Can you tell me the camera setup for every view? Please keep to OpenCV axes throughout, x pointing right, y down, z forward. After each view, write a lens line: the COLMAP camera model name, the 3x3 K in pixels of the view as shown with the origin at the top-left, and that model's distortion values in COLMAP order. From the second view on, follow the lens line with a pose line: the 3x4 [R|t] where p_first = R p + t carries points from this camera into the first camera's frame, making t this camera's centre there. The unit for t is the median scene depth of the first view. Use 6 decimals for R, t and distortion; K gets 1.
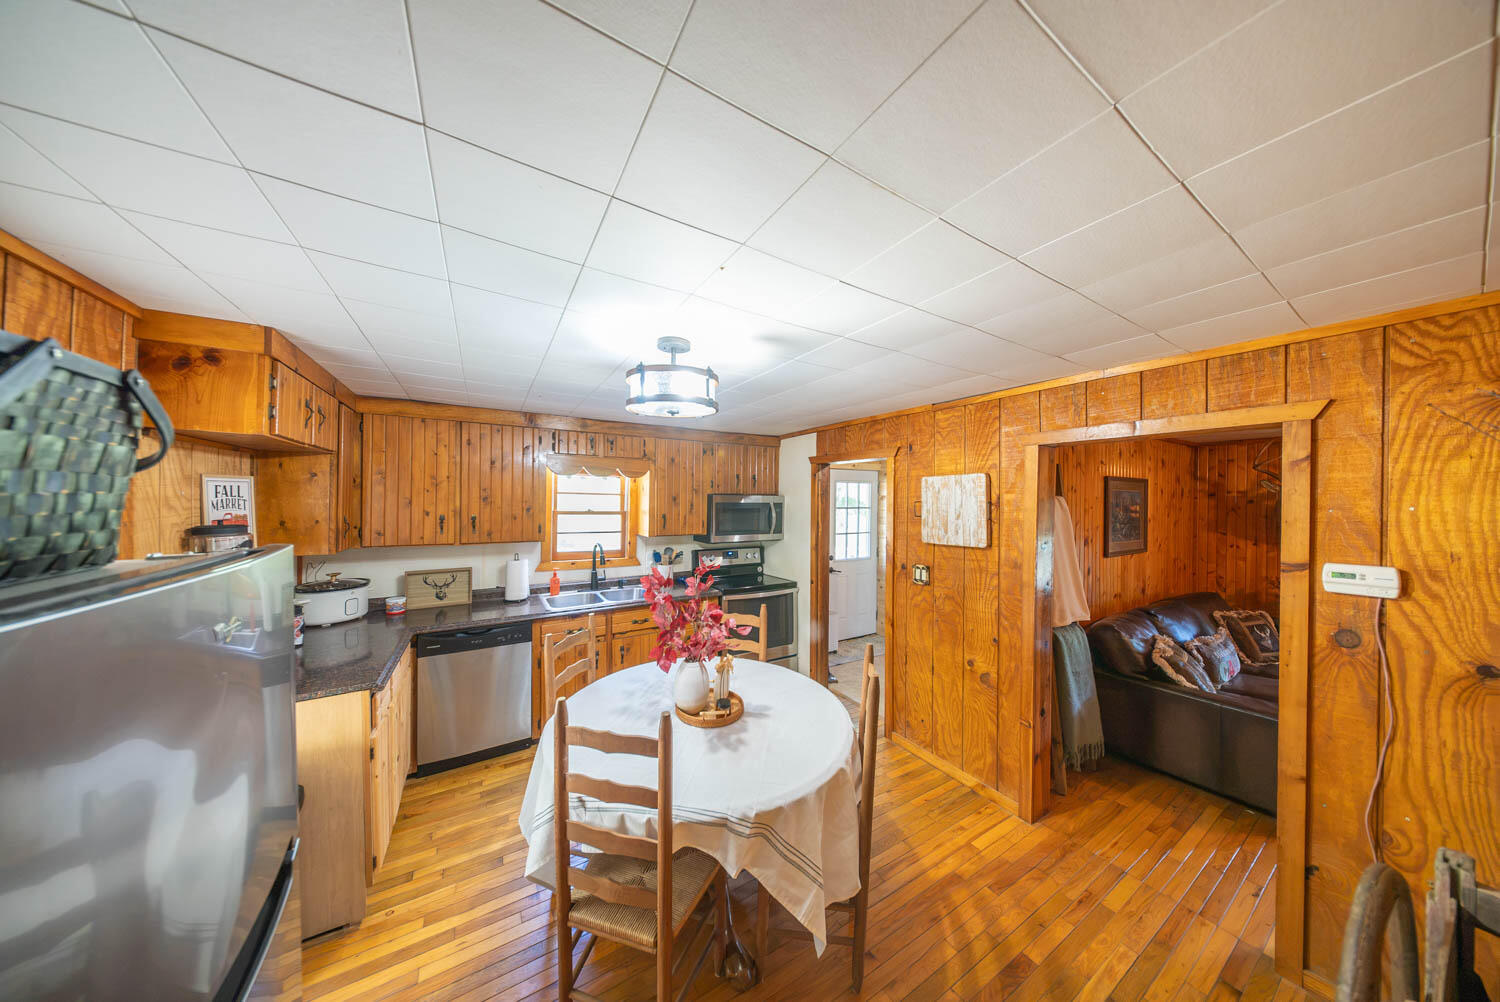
lens RADIAL K [[443.7, 0, 751.5], [0, 443.7, 501.2], [0, 0, 1]] dist [-0.000627, -0.000391]
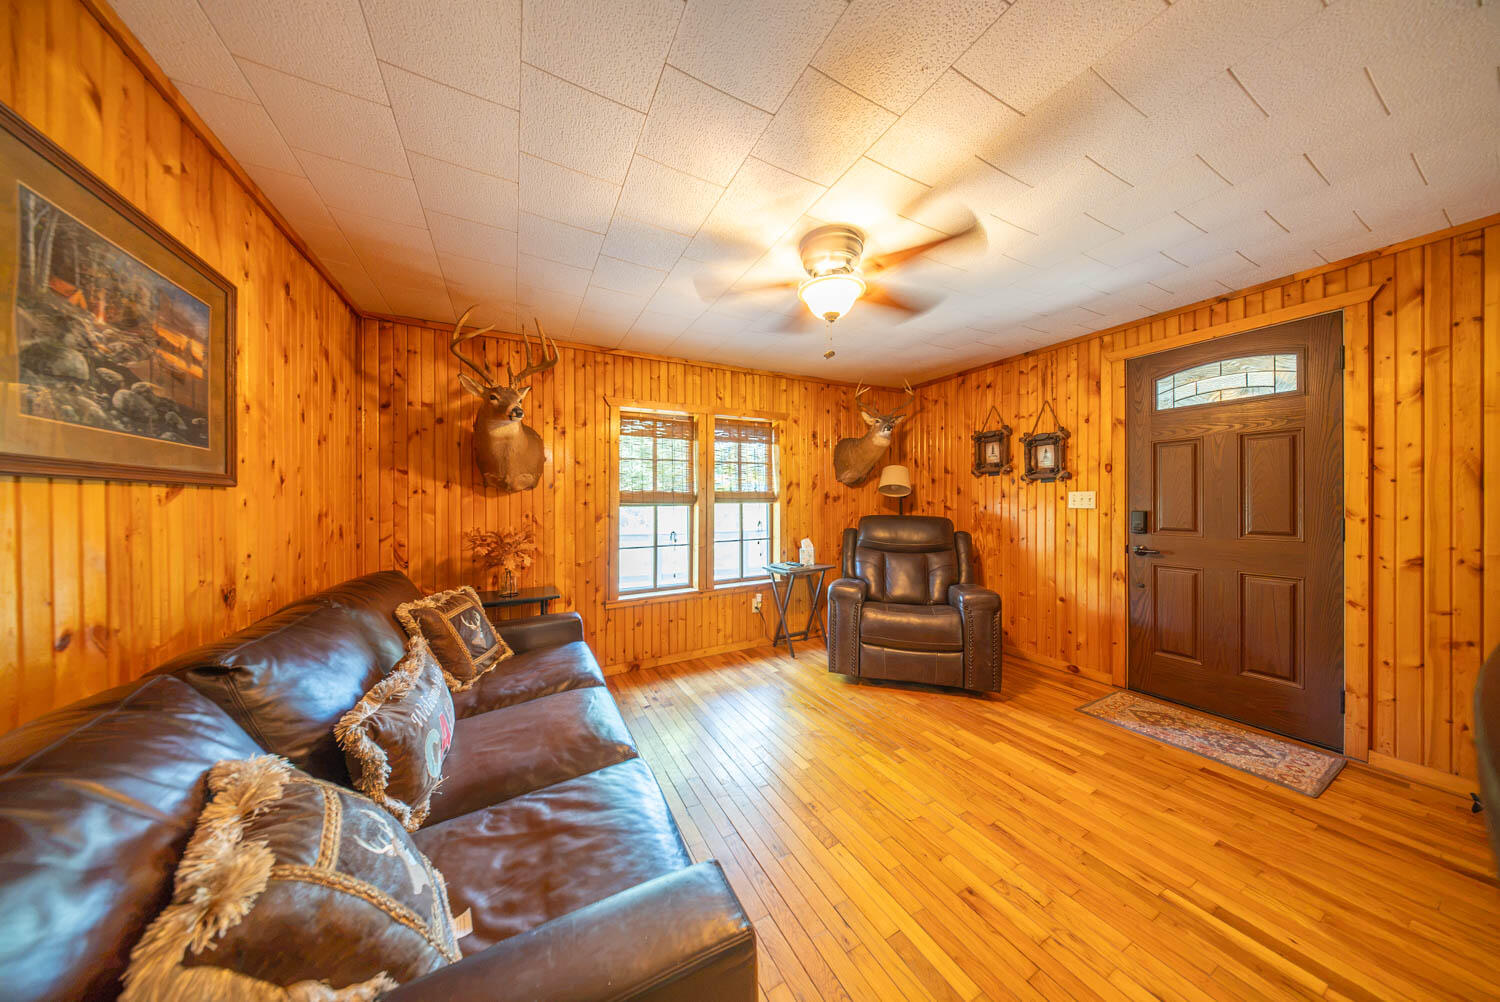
lens RADIAL K [[443.7, 0, 744.8], [0, 443.7, 502.3], [0, 0, 1]] dist [-0.000627, -0.000391]
pose [[0.067732, -0.009316, 0.997660, 0.578076], [0.005244, 0.999946, 0.008982, 0.130630], [-0.997690, 0.004623, 0.067777, 0.579671]]
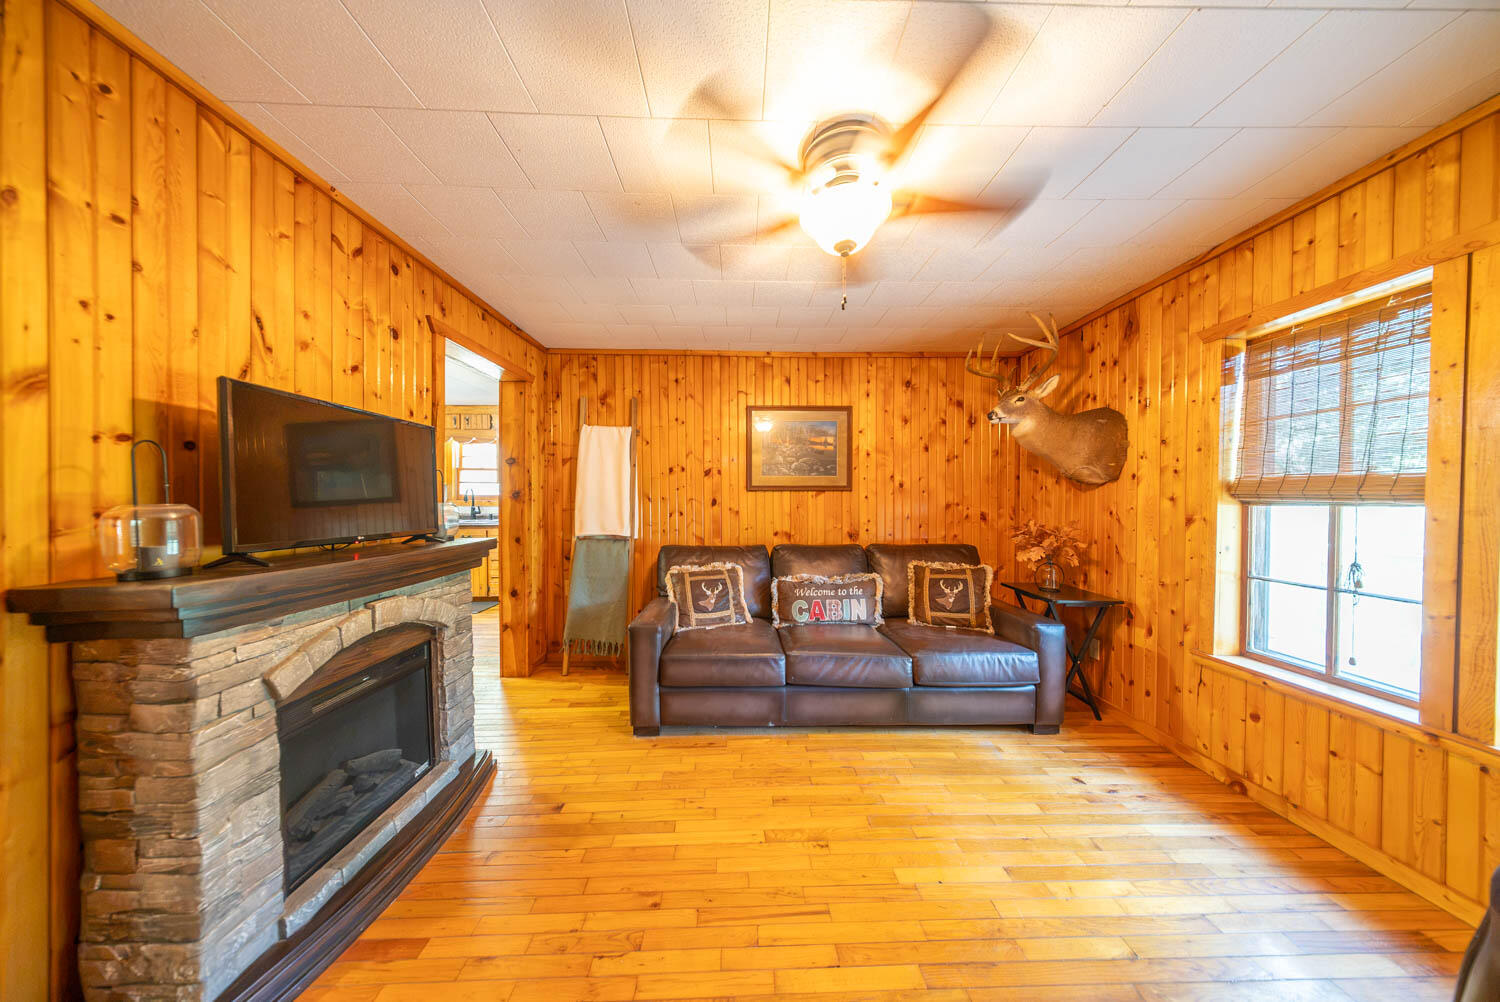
lens RADIAL K [[443.7, 0, 747.6], [0, 443.7, 501.1], [0, 0, 1]] dist [-0.000627, -0.000391]
pose [[0.862080, -0.005191, -0.506746, 1.195410], [0.011094, 0.999901, 0.008632, 0.130556], [0.506651, -0.013063, 0.862052, 0.157401]]
